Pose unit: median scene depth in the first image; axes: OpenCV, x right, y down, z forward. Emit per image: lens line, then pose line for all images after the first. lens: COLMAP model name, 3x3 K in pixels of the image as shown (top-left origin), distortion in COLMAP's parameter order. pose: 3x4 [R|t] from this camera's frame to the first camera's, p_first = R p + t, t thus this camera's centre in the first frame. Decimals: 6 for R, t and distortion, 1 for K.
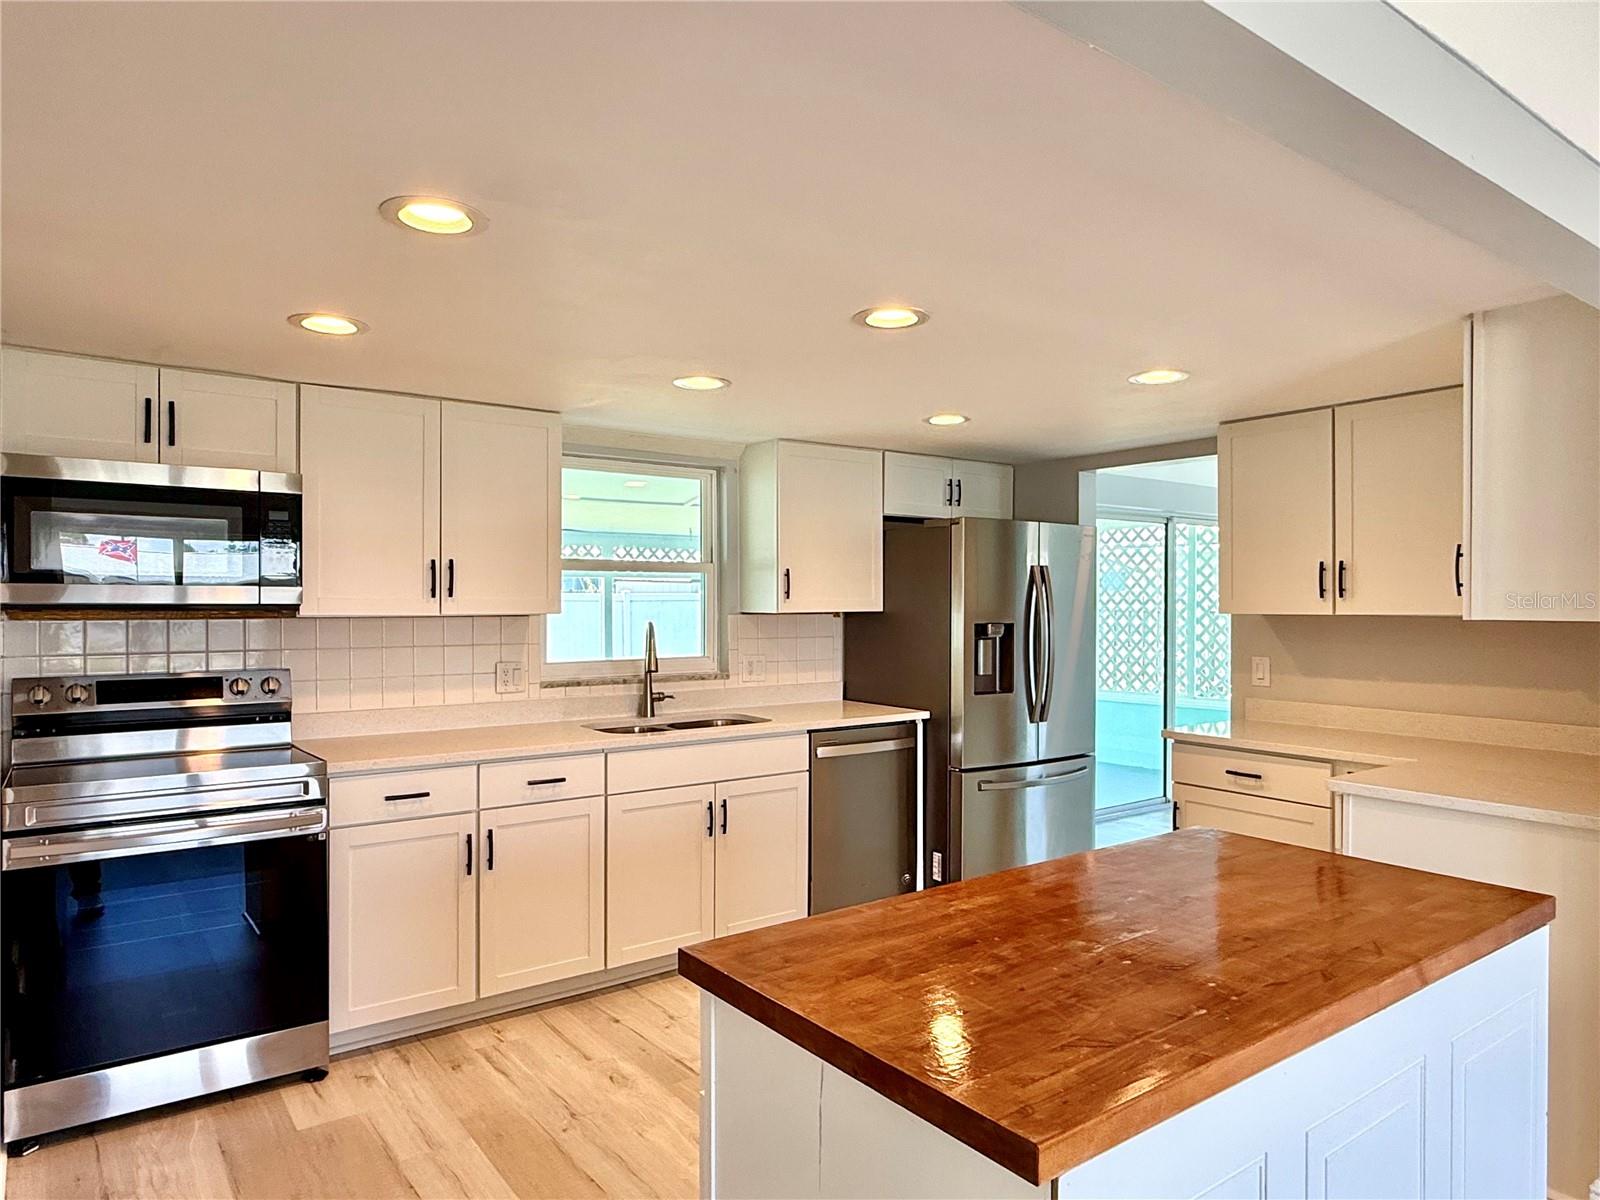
lens RADIAL K [[1008.2, 0, 801.5], [0, 1008.2, 602.1], [0, 0, 1]] dist [0.003661, 0.000341]
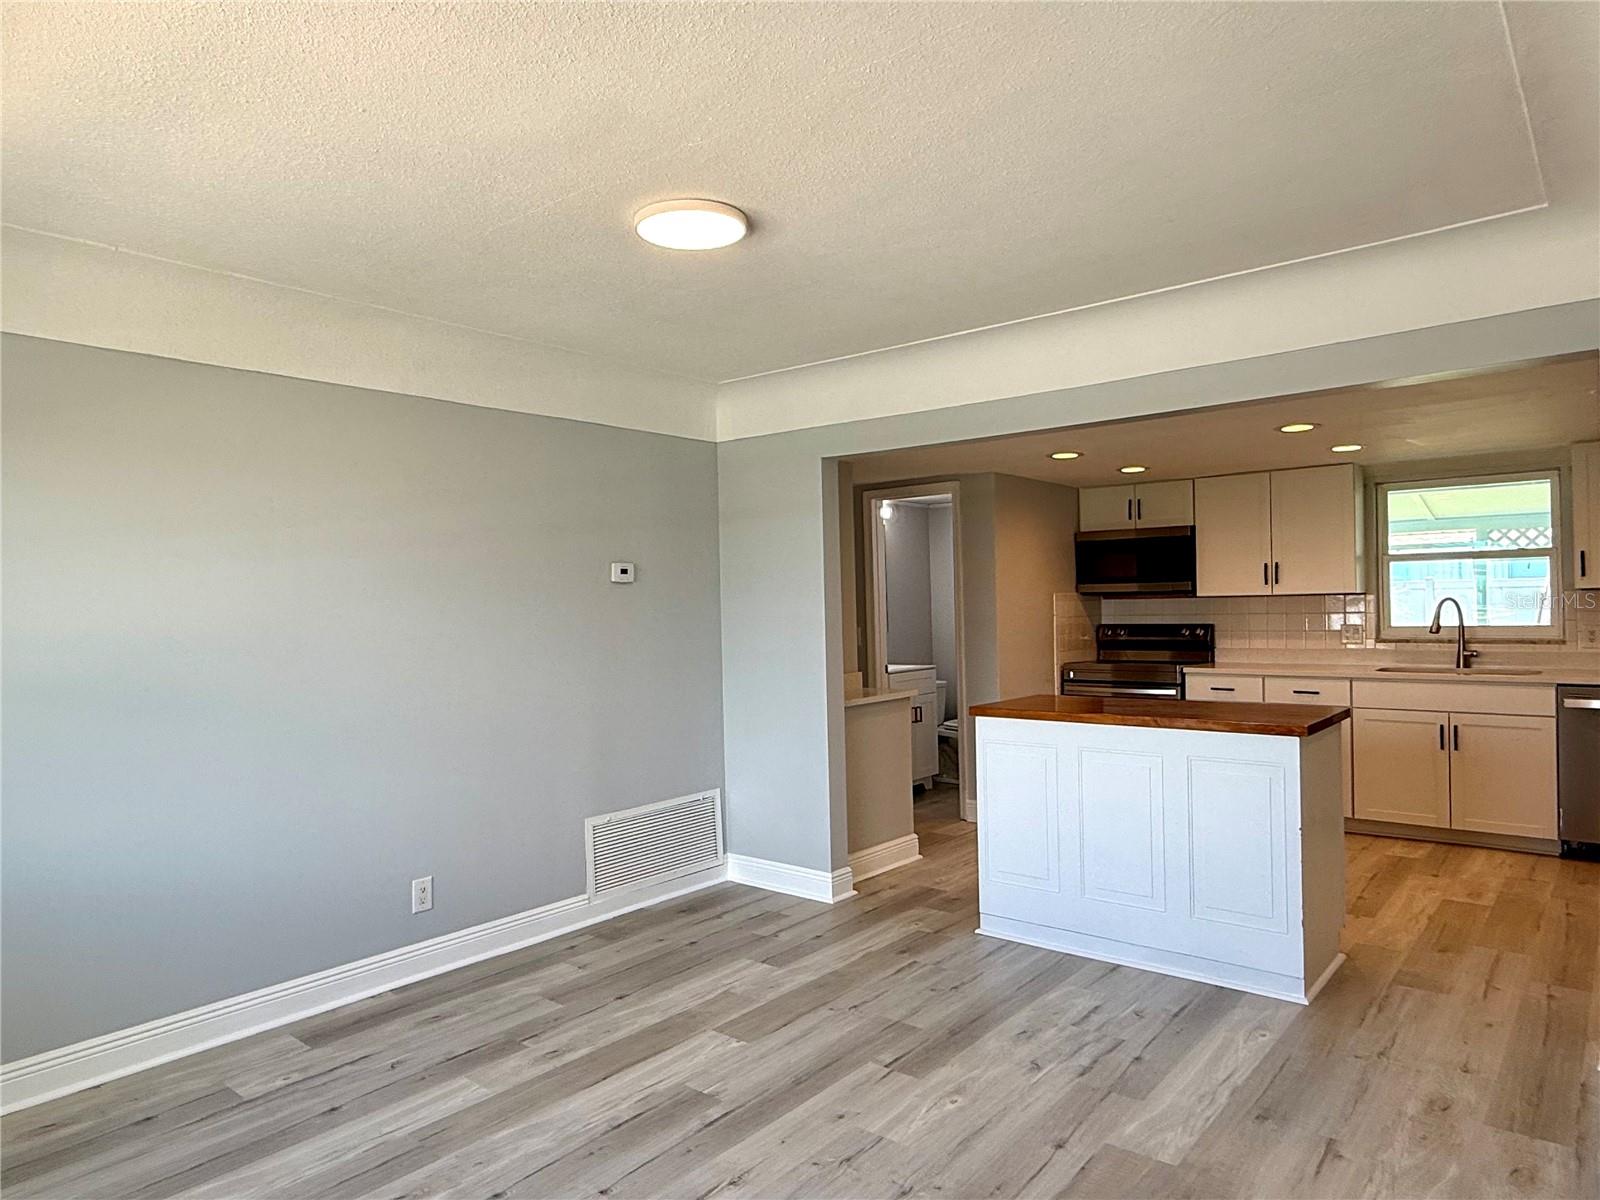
lens RADIAL K [[1008.2, 0, 800.6], [0, 1008.2, 603.1], [0, 0, 1]] dist [0.003661, 0.000341]
pose [[0.239456, -0.006427, -0.970886, 0.978776], [0.020954, 0.999779, -0.001450, 0.011058], [0.970681, -0.019997, 0.239538, -0.181903]]
